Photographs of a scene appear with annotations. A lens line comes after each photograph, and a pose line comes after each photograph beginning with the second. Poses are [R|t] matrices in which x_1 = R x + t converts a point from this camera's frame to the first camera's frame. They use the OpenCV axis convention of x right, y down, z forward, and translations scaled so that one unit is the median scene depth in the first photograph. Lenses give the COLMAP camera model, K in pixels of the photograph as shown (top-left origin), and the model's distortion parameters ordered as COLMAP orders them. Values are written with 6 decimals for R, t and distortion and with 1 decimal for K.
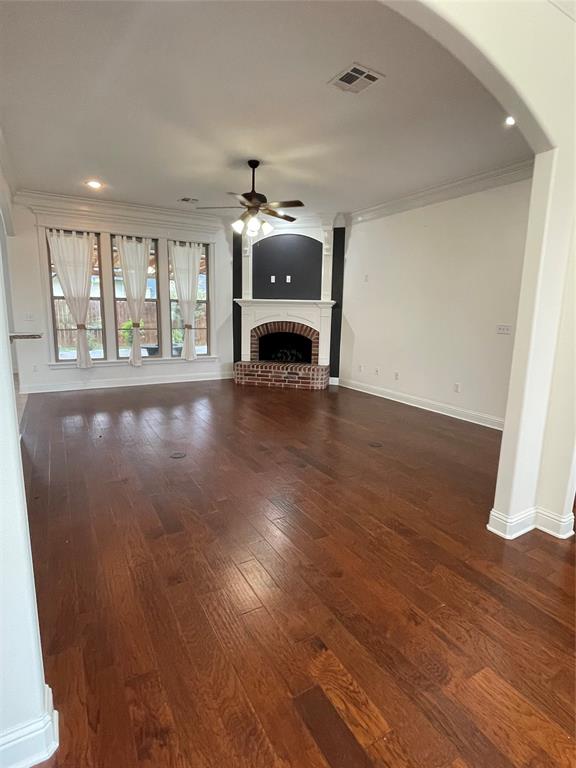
lens RADIAL K [[394.0, 0, 279.6], [0, 394.0, 385.3], [0, 0, 1]] dist [-0.005803, -0.001134]
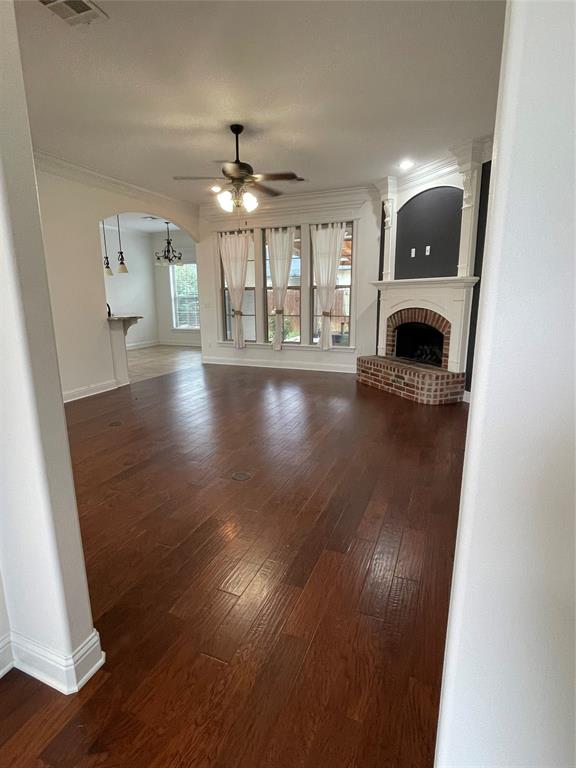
lens RADIAL K [[394.0, 0, 283.8], [0, 394.0, 382.3], [0, 0, 1]] dist [-0.005803, -0.001134]
pose [[0.606513, 0.146297, -0.781498, 0.482477], [-0.126586, 0.988156, 0.086742, -0.055805], [0.784932, 0.046317, 0.617848, 0.347975]]
